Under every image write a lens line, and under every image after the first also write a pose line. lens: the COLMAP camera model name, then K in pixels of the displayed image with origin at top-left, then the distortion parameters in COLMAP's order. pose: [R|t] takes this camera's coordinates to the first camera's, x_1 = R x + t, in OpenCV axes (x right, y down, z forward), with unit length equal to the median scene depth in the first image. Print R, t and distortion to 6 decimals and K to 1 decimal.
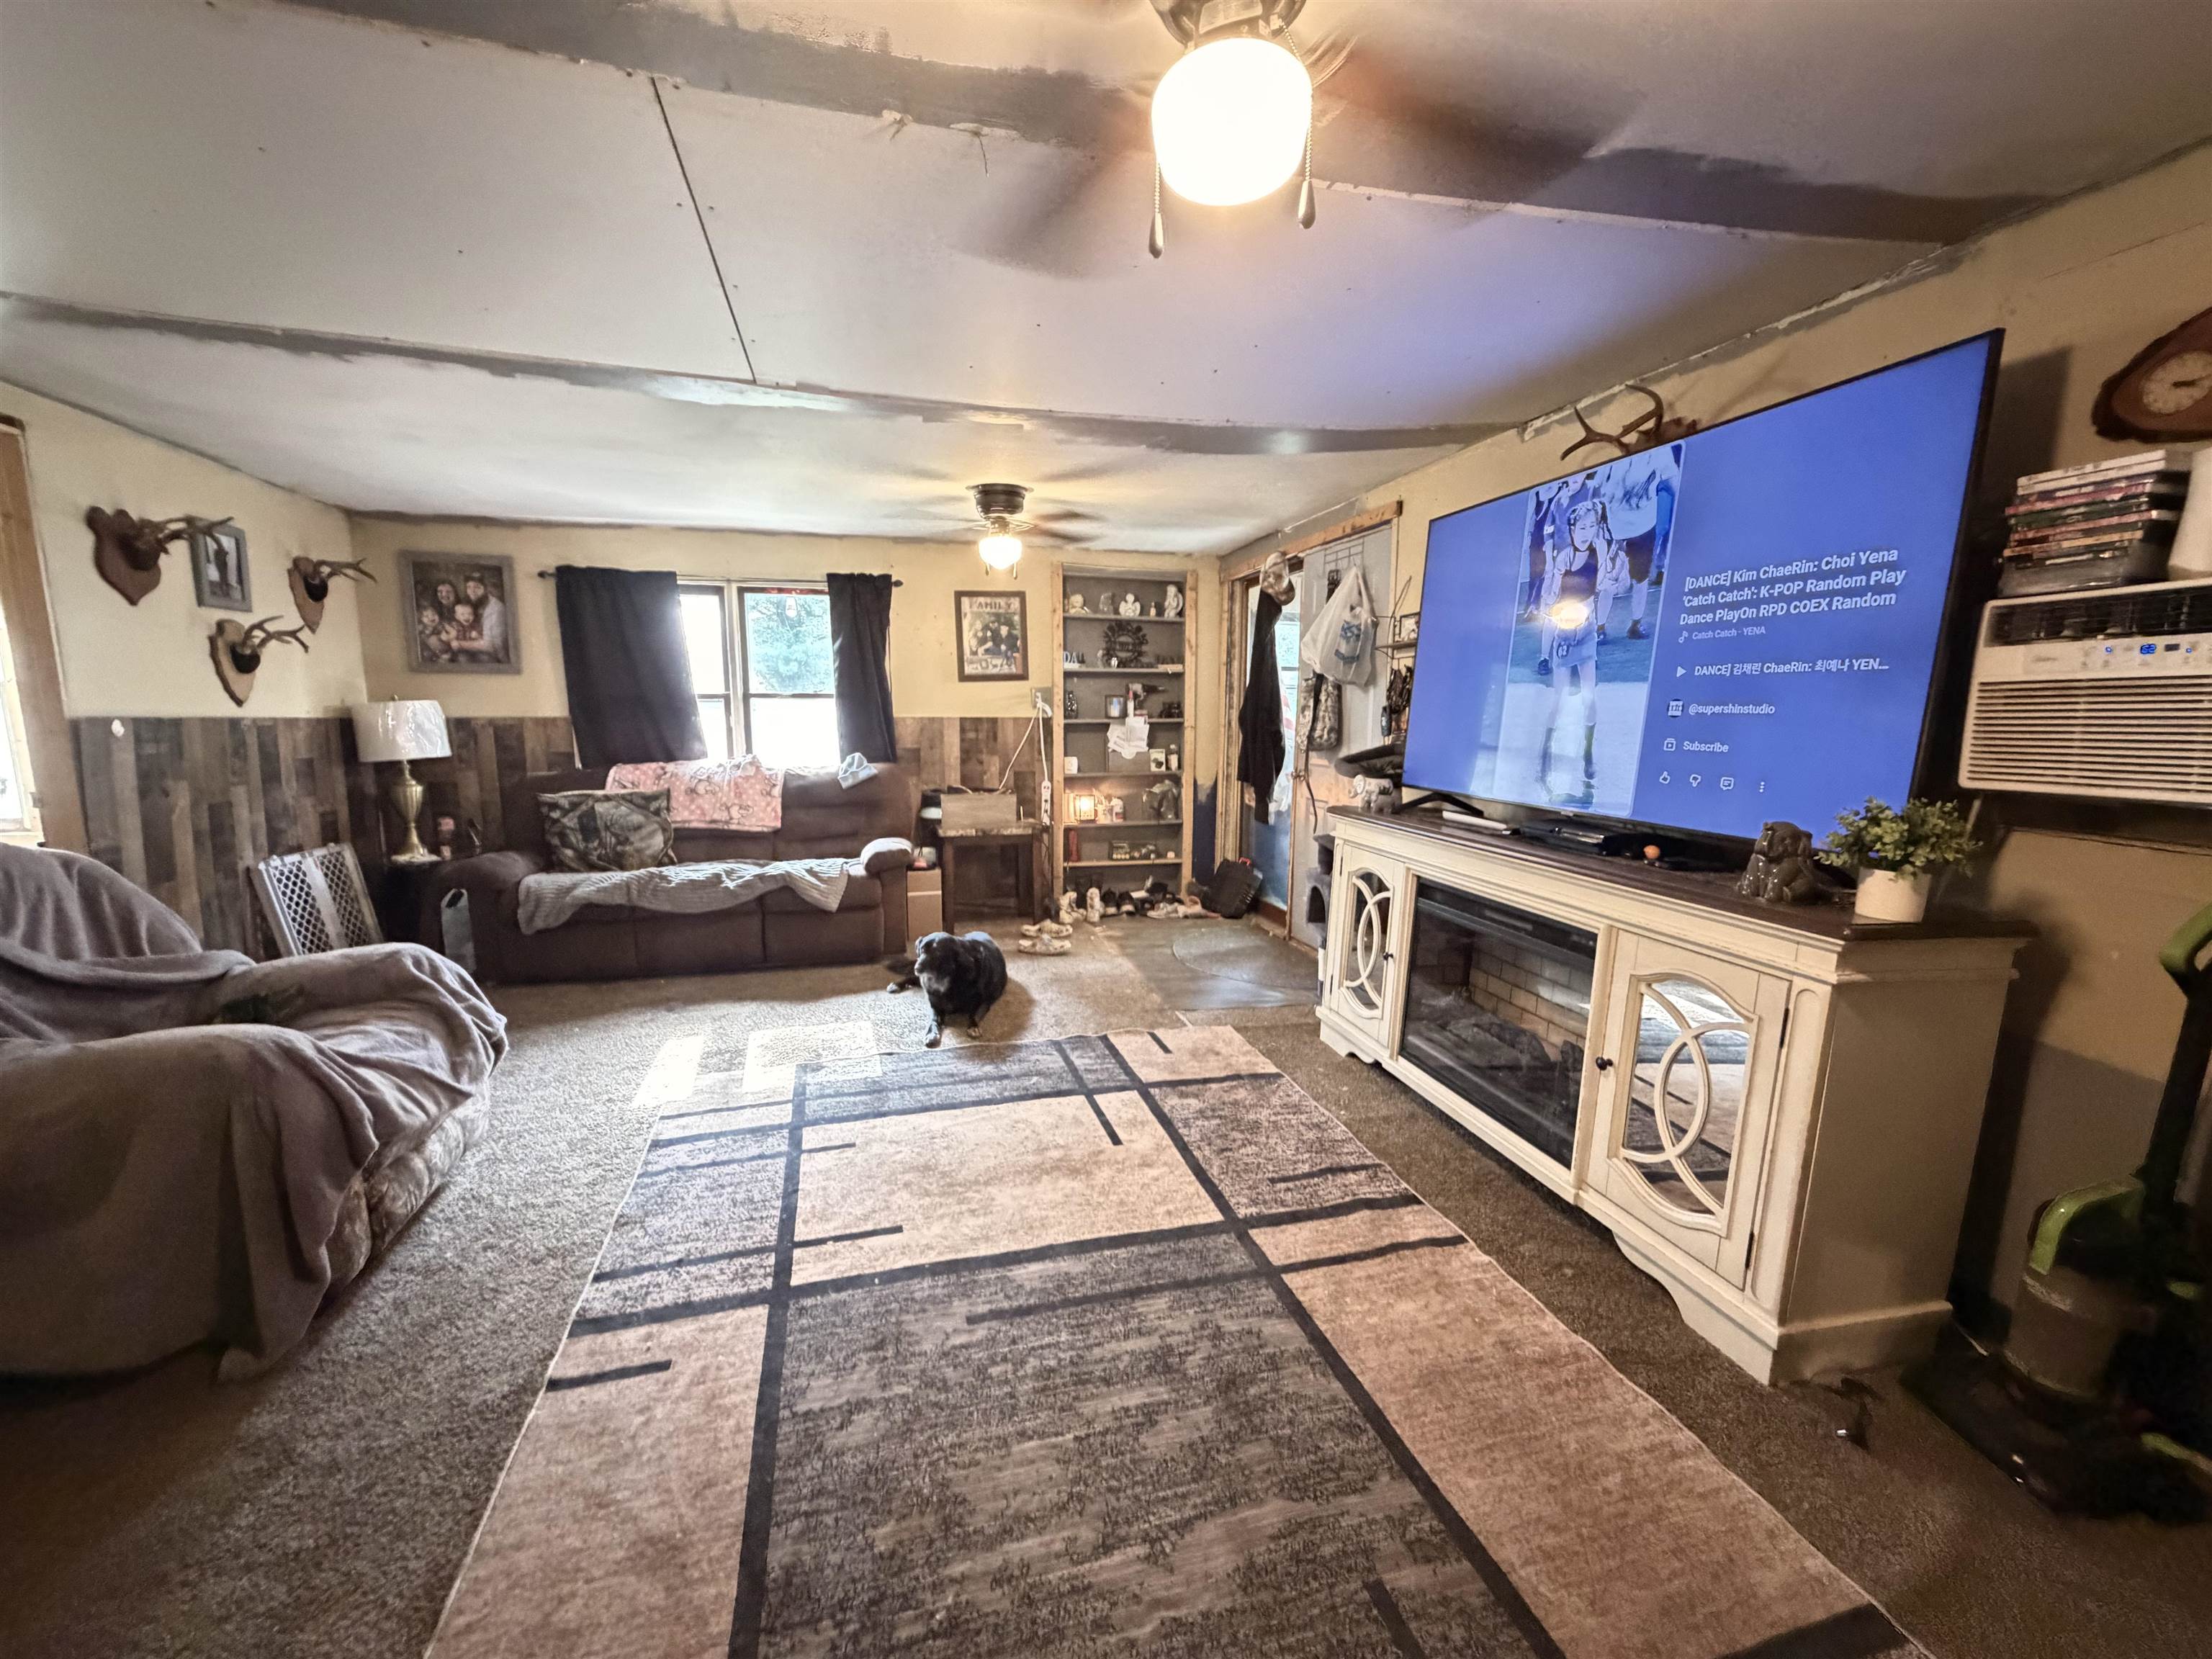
lens RADIAL K [[882.3, 0, 1100.4], [0, 882.3, 842.0], [0, 0, 1]] dist [-0.000806, -0.000186]
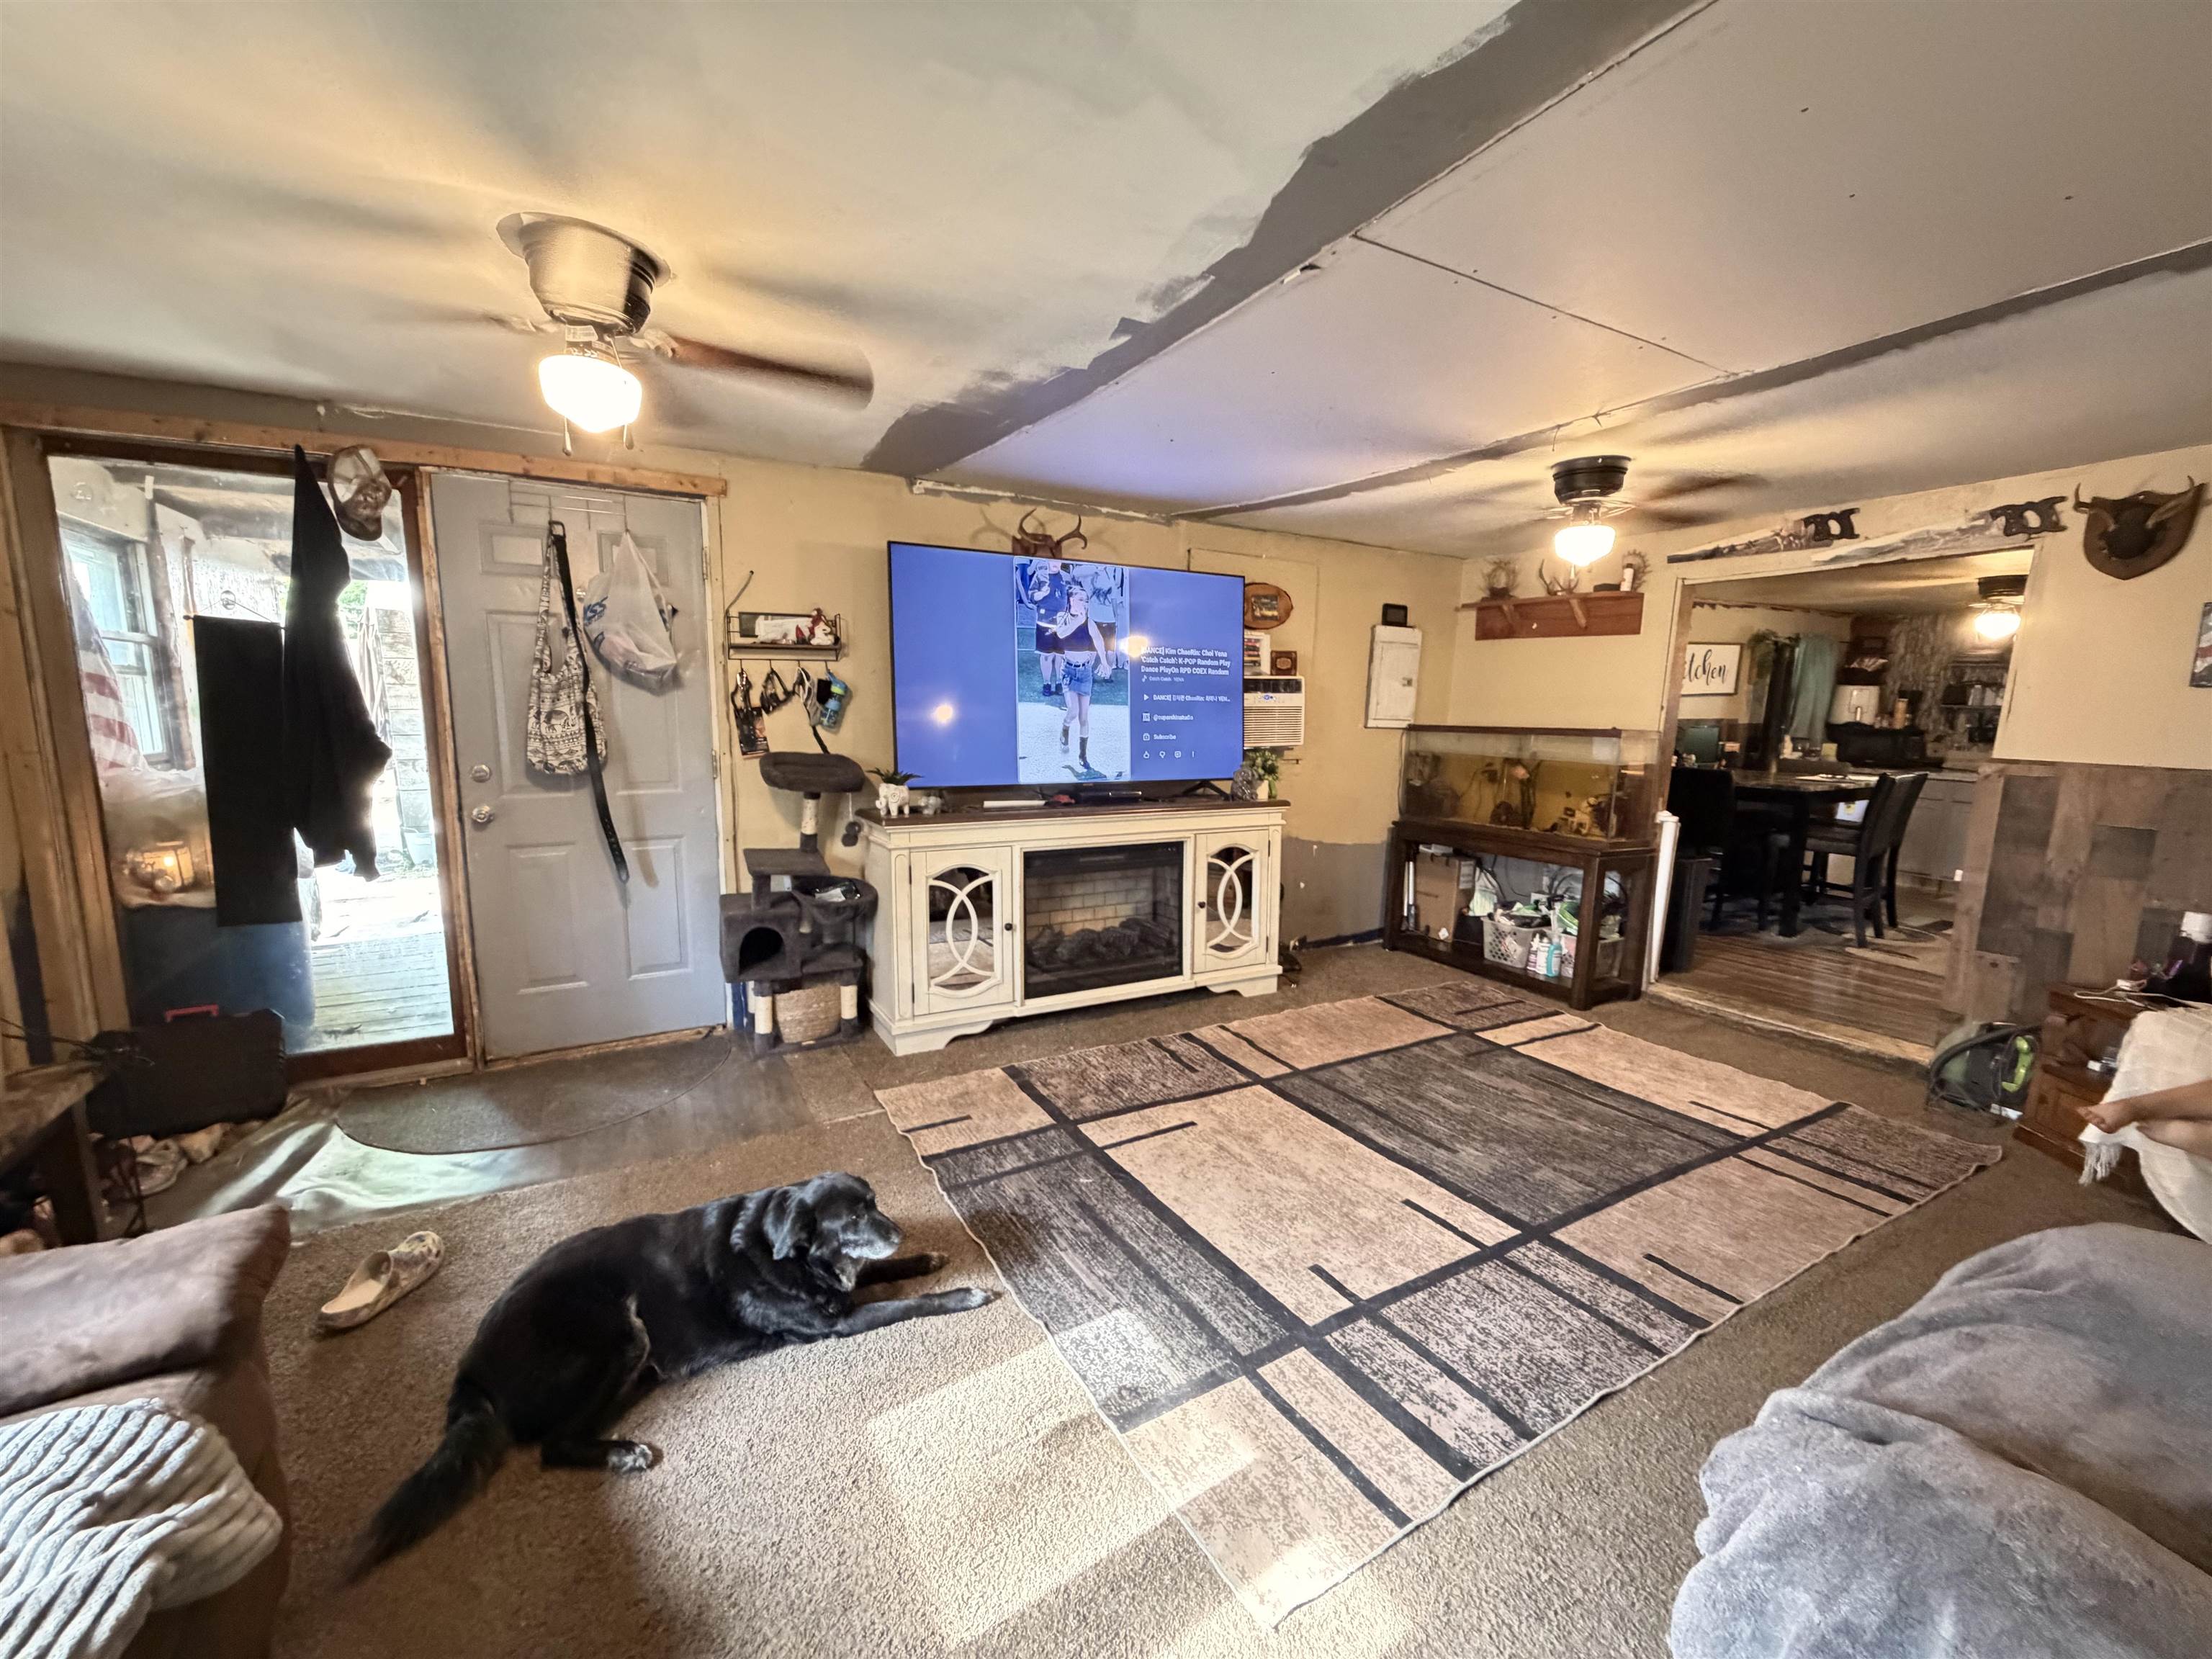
lens RADIAL K [[882.3, 0, 1100.5], [0, 882.3, 842.1], [0, 0, 1]] dist [-0.000806, -0.000186]
pose [[-0.245886, -0.161519, 0.955747, -1.170638], [0.131635, 0.971320, 0.198017, -0.285777], [-0.960319, 0.174499, -0.217572, 1.596000]]
